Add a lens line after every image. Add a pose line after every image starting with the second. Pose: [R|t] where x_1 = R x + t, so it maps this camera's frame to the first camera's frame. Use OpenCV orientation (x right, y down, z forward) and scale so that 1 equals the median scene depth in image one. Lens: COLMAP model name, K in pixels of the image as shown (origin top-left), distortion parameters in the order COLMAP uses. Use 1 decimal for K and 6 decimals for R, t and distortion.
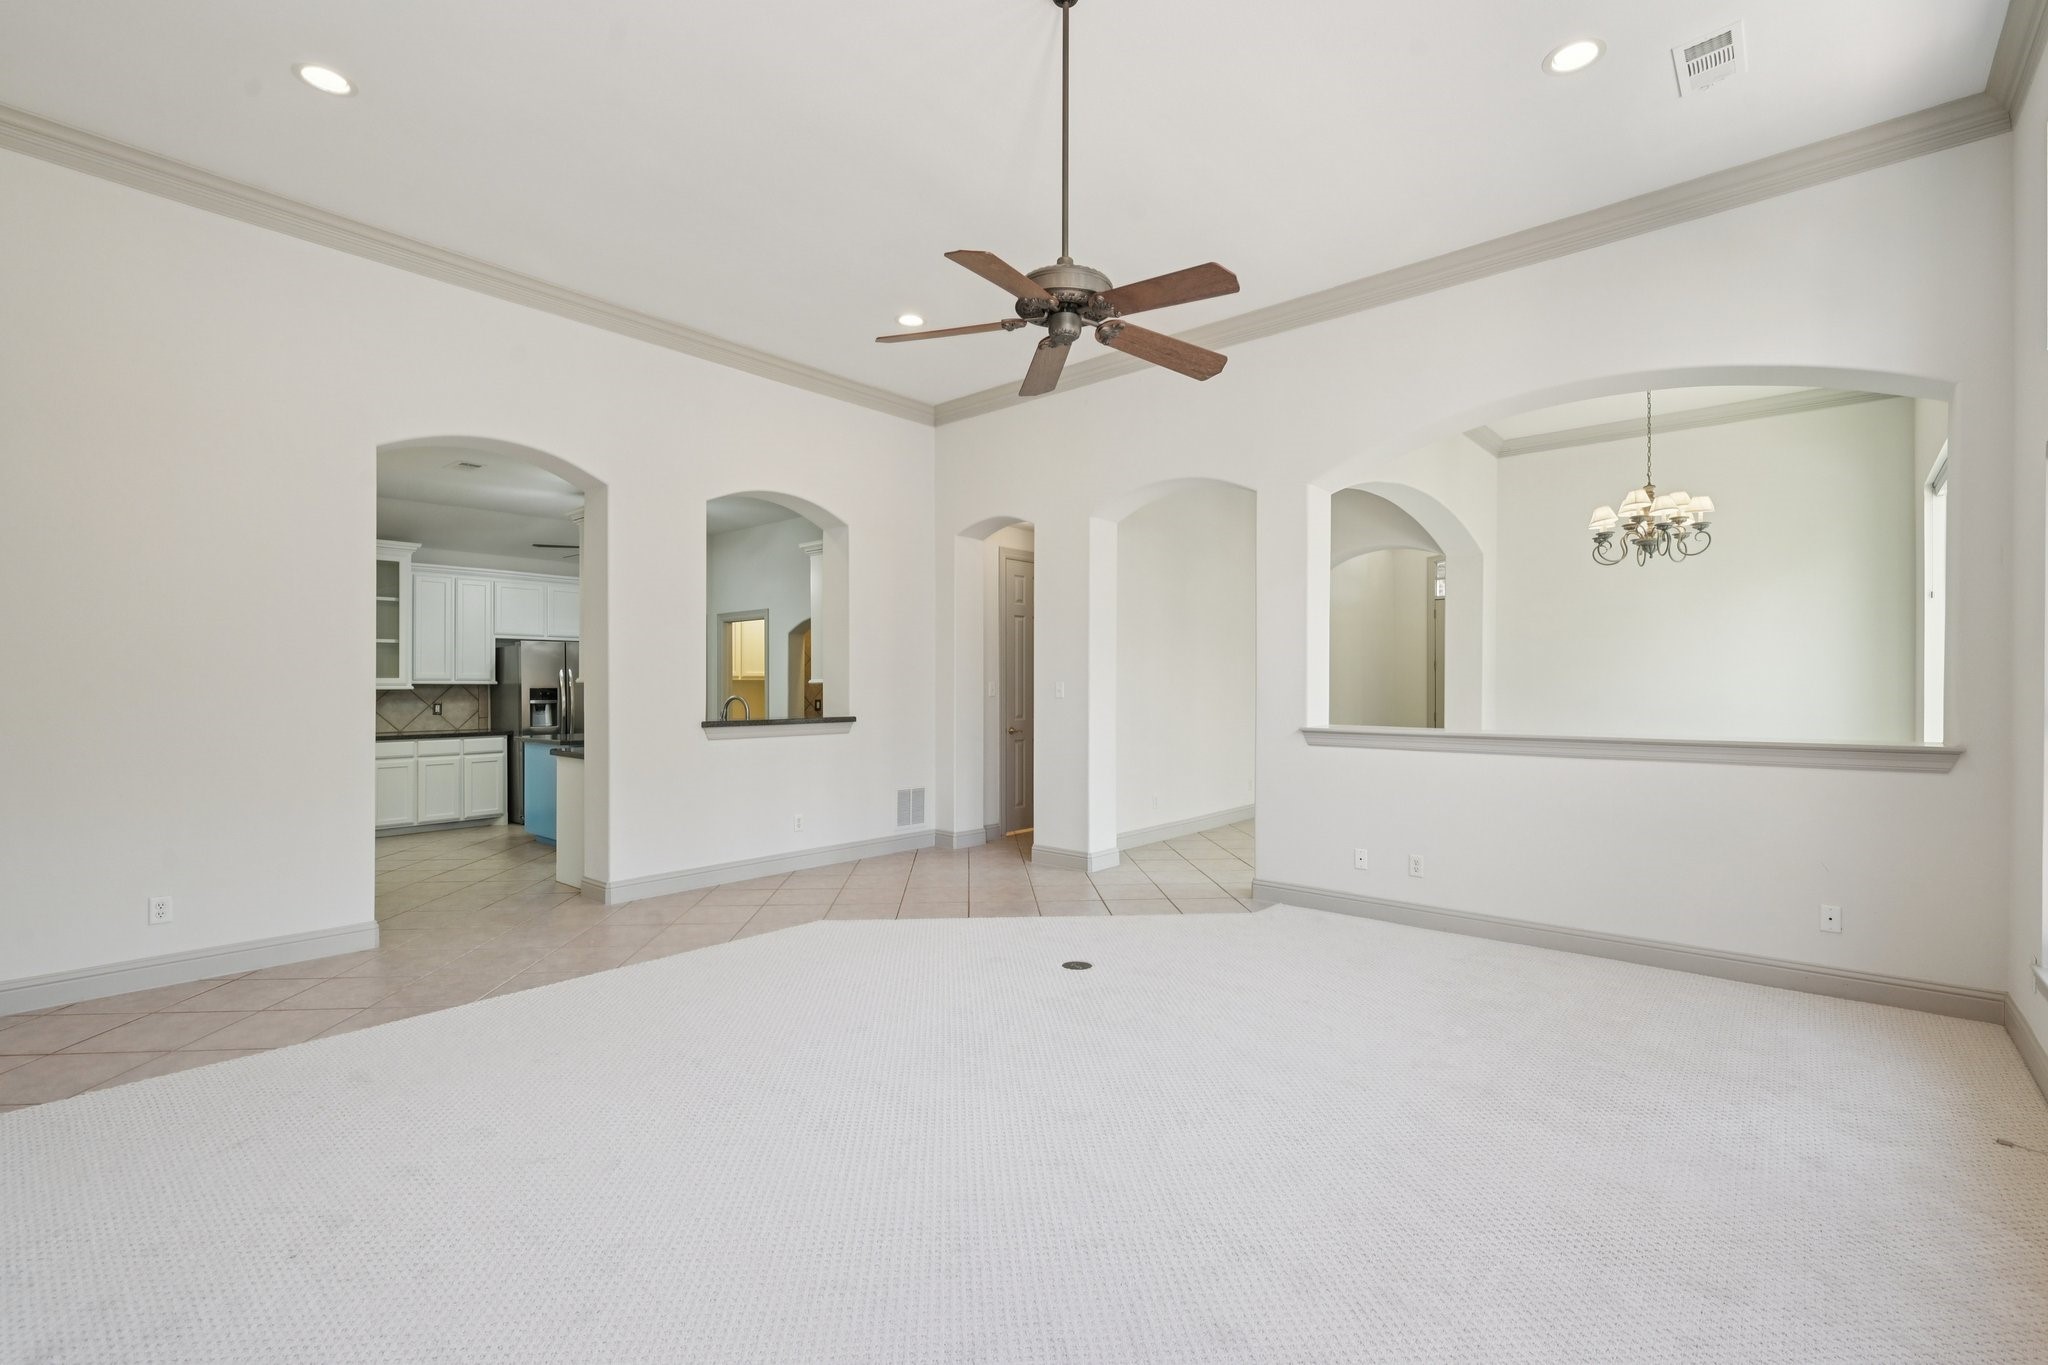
lens RADIAL K [[906.6, 0, 1035.5], [0, 906.6, 687.0], [0, 0, 1]] dist [0.003469, 0.000003]
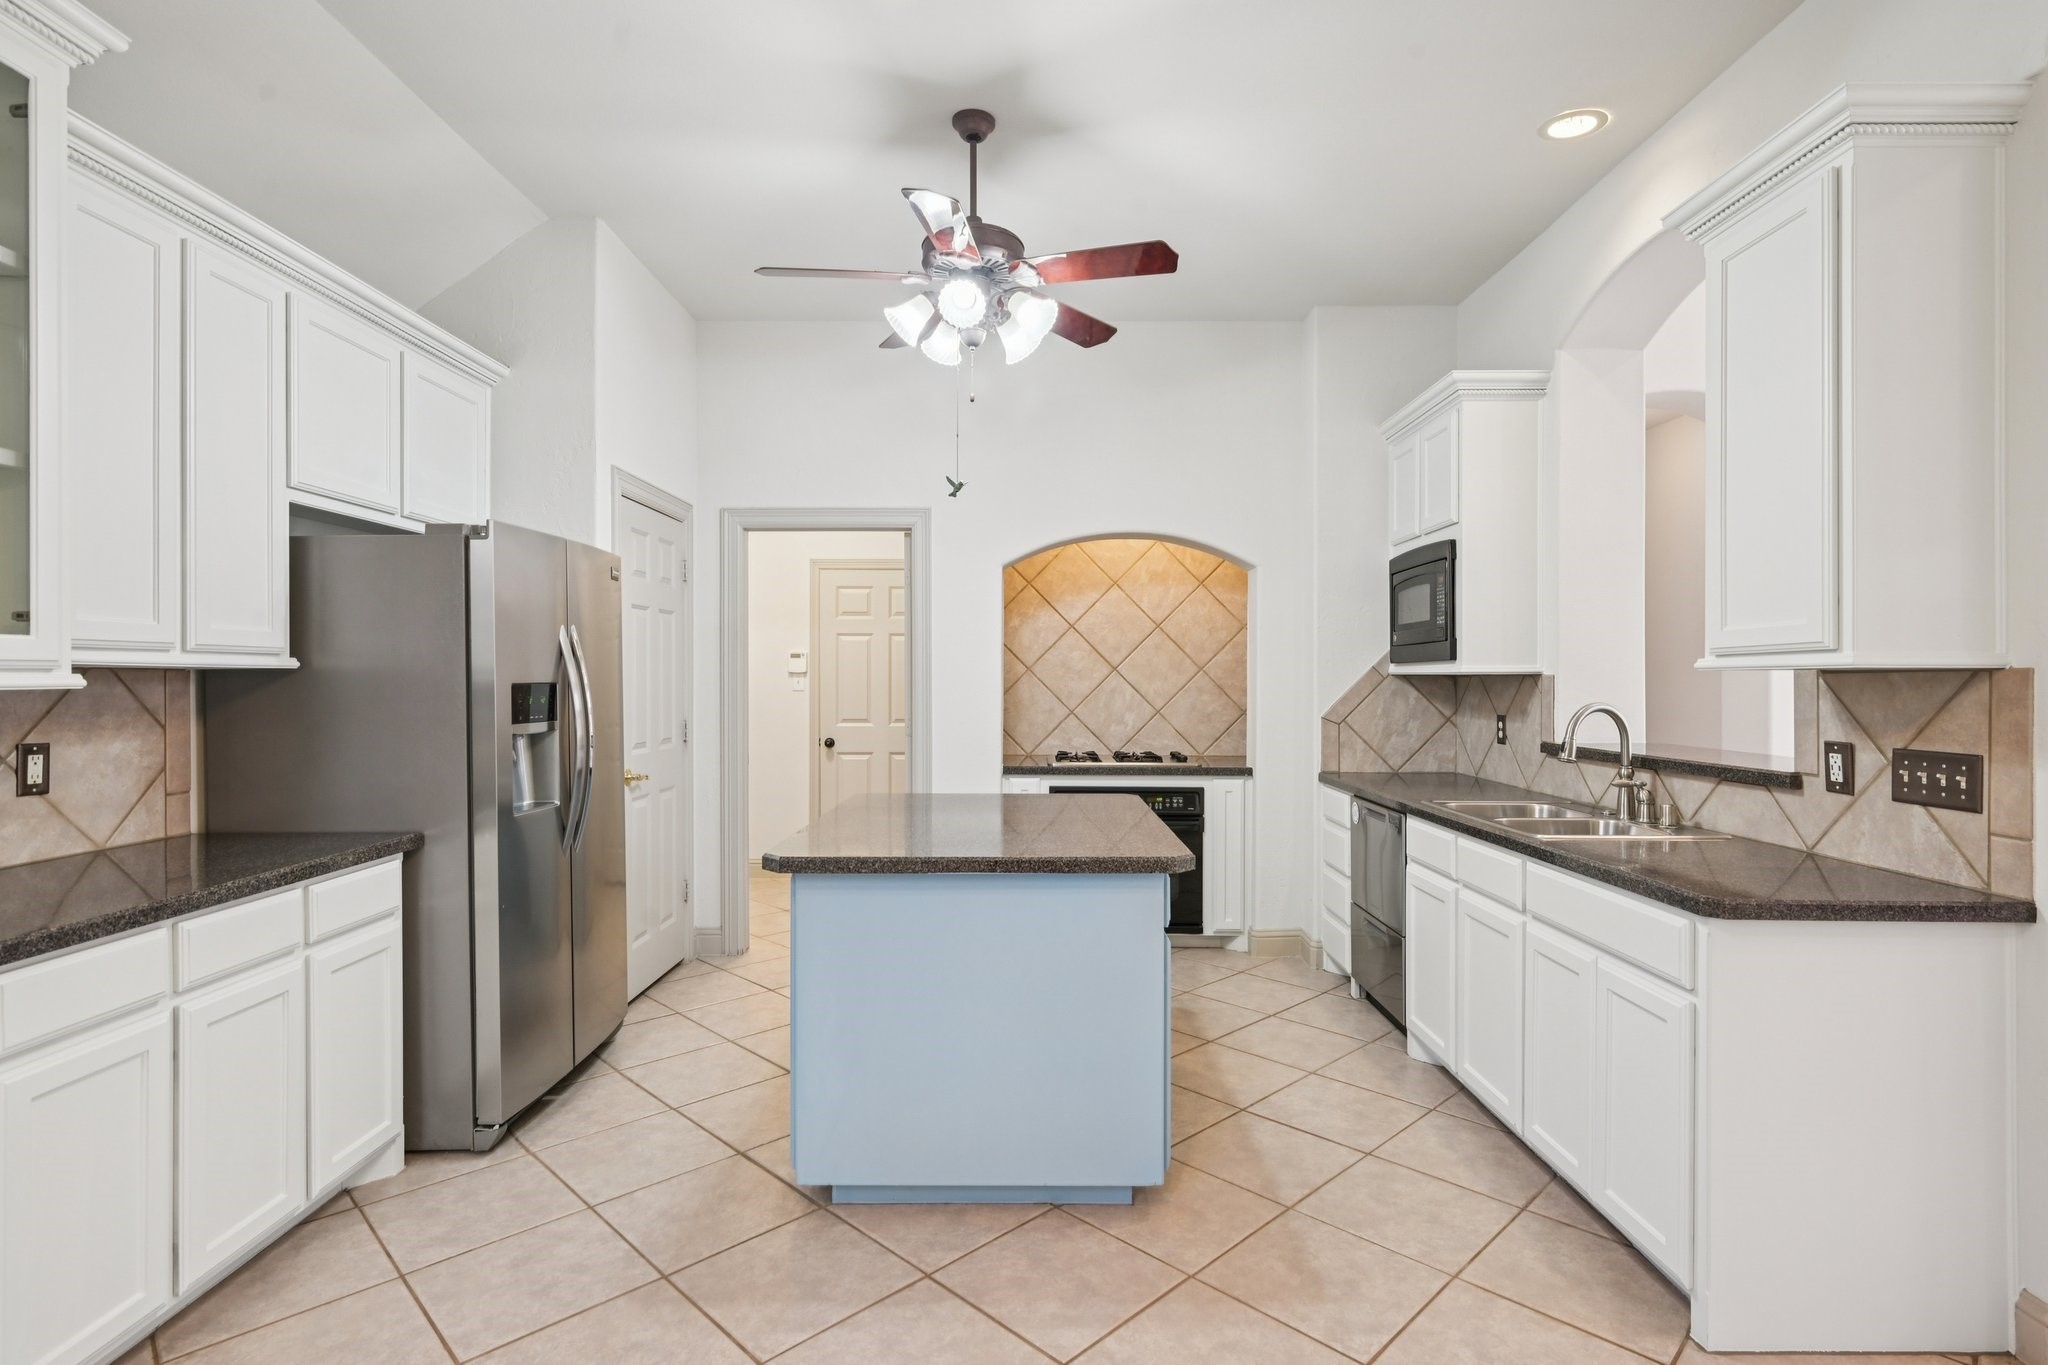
lens RADIAL K [[995.8, 0, 1029.3], [0, 995.8, 678.3], [0, 0, 1]] dist [0.004117, 0.000746]
pose [[0.756073, 0.007496, 0.654444, -0.634402], [-0.008879, 0.999960, -0.001195, -0.001973], [-0.654427, -0.004907, 0.756109, 0.632206]]
